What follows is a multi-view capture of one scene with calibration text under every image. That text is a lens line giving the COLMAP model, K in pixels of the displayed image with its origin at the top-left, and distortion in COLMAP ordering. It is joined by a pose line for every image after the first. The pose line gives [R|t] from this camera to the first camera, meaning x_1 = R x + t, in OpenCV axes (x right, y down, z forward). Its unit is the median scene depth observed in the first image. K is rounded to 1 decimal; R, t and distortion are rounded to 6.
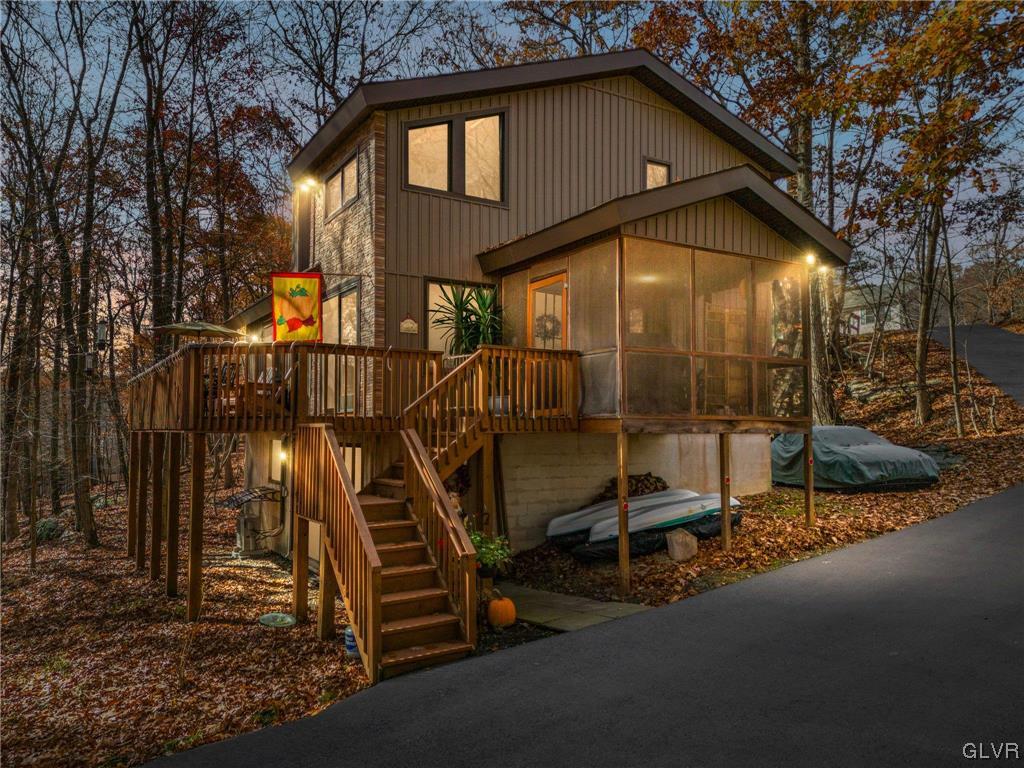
lens RADIAL K [[747.3, 0, 517.5], [0, 747.3, 384.9], [0, 0, 1]] dist [0.047137, -0.044861]
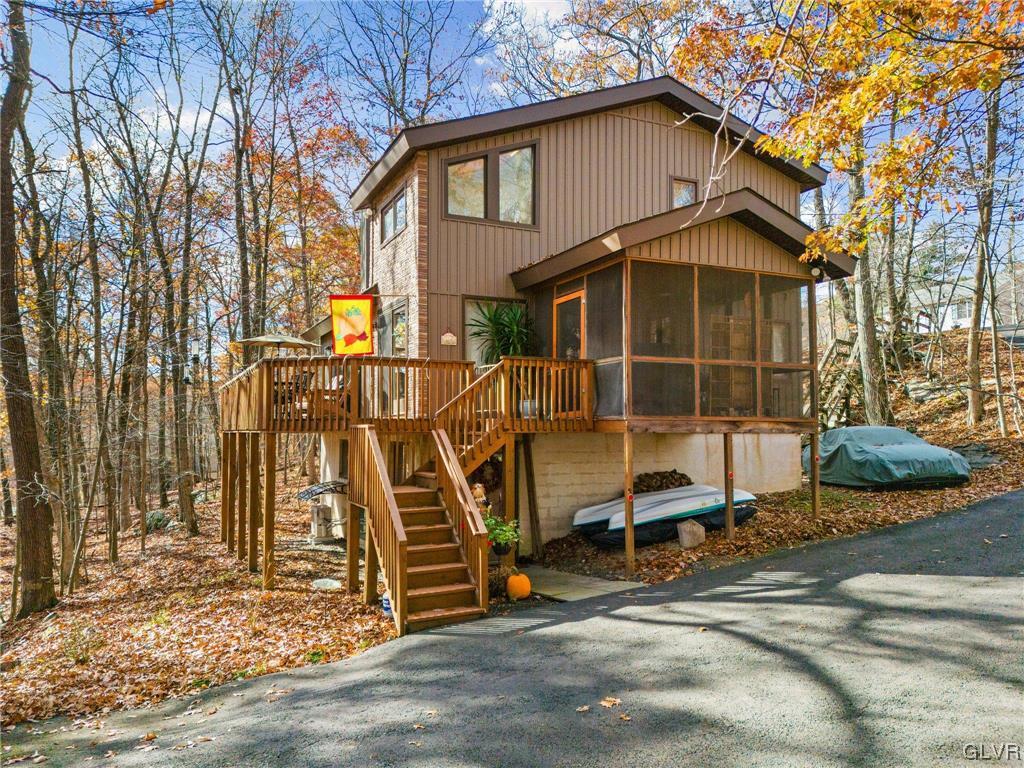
lens RADIAL K [[747.3, 0, 513.9], [0, 747.3, 391.2], [0, 0, 1]] dist [0.047137, -0.044861]
pose [[0.993632, -0.007141, -0.112446, 0.074571], [0.007938, 0.999946, 0.006642, -0.005712], [0.112393, -0.007492, 0.993636, -0.110545]]
